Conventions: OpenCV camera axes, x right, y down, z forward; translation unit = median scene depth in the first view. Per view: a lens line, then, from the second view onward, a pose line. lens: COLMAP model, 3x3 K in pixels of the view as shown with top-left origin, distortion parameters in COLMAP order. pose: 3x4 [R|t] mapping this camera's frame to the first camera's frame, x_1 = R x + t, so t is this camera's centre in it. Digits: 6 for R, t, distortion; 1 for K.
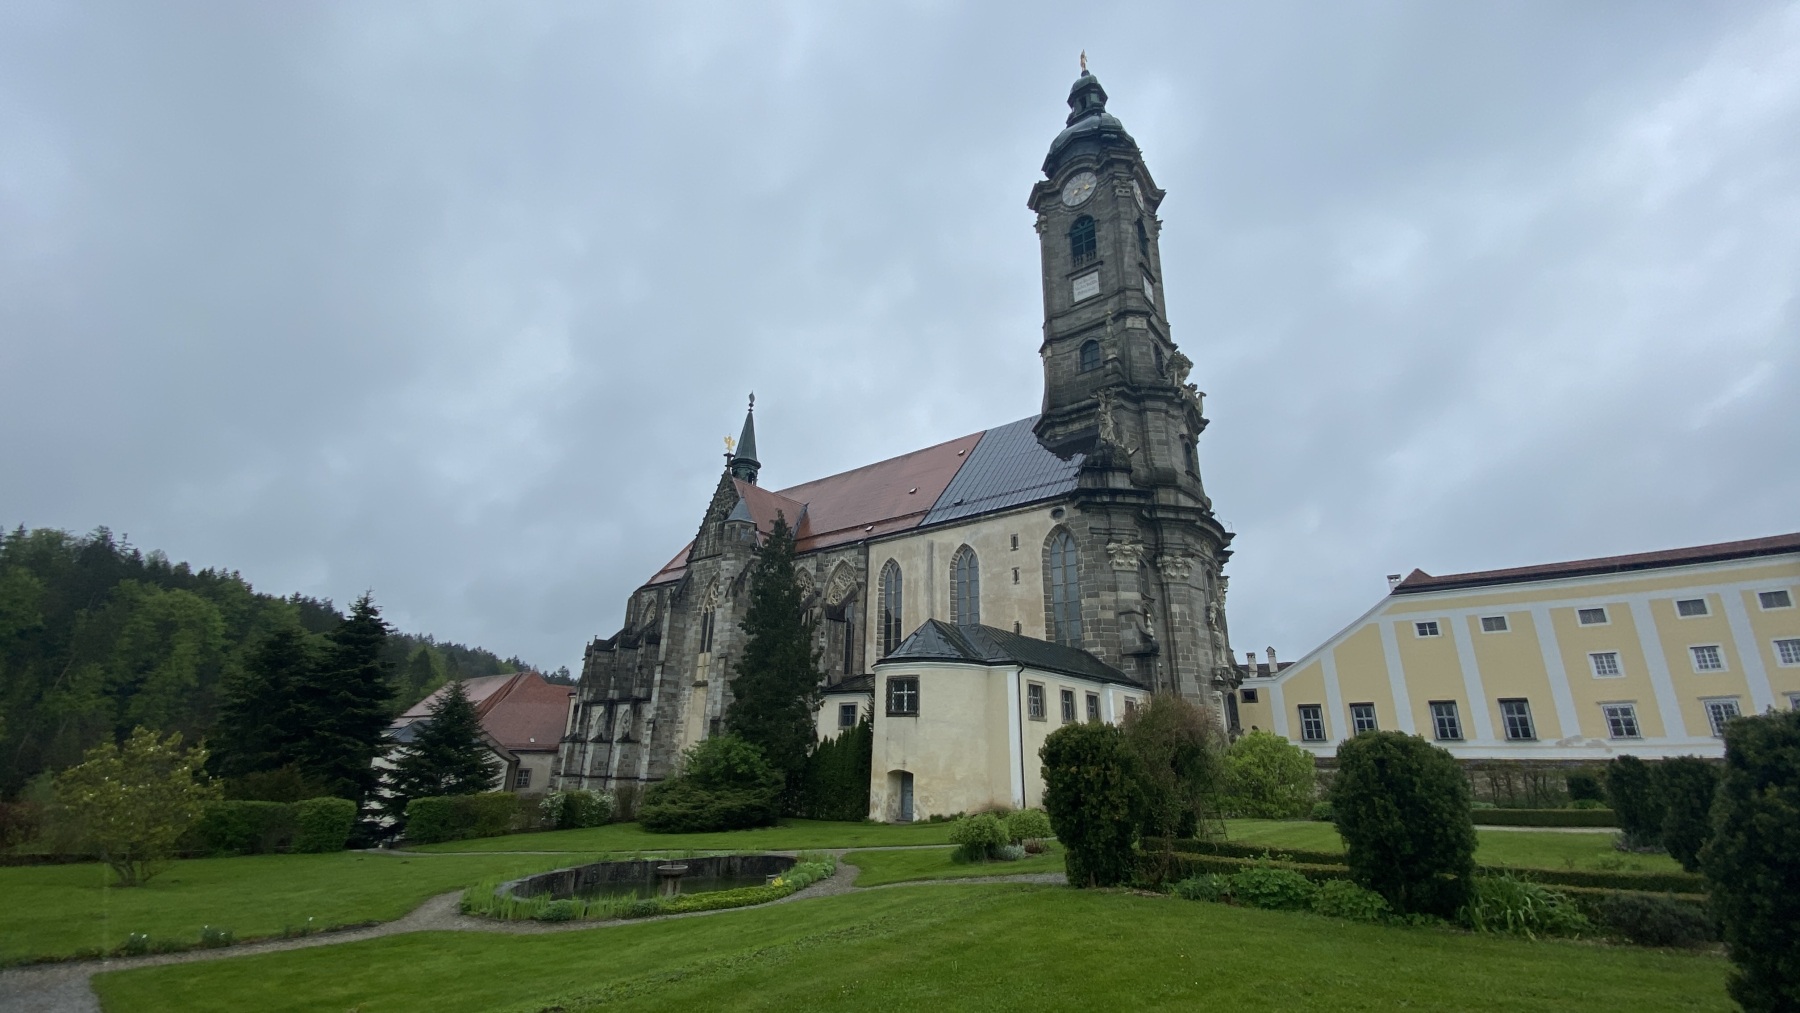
lens RADIAL K [[723.9, 0, 900.0], [0, 723.9, 506.5], [0, 0, 1]] dist [0.029783, -0.030898]
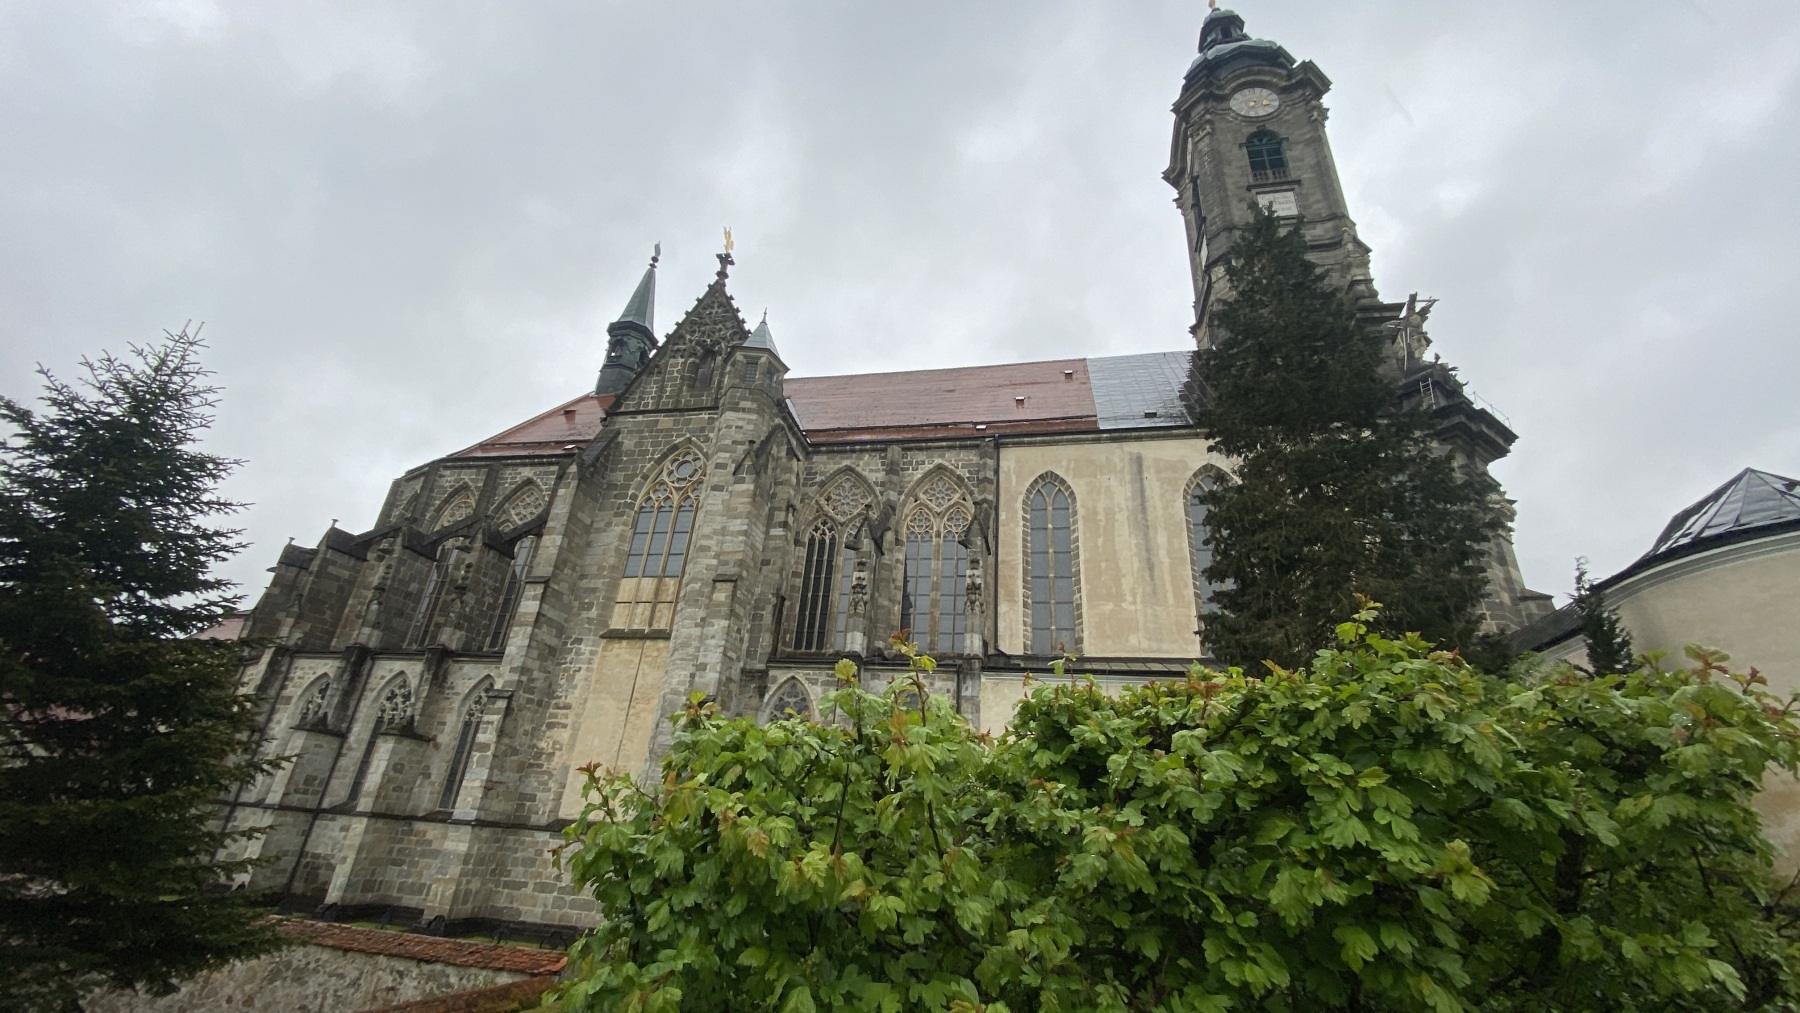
lens RADIAL K [[723.9, 0, 900.0], [0, 723.9, 506.5], [0, 0, 1]] dist [0.029783, -0.030898]
pose [[0.889297, 0.234628, 0.392556, -0.350837], [-0.198093, 0.971286, -0.131771, 0.202786], [-0.412201, 0.039422, 0.910240, 0.500311]]
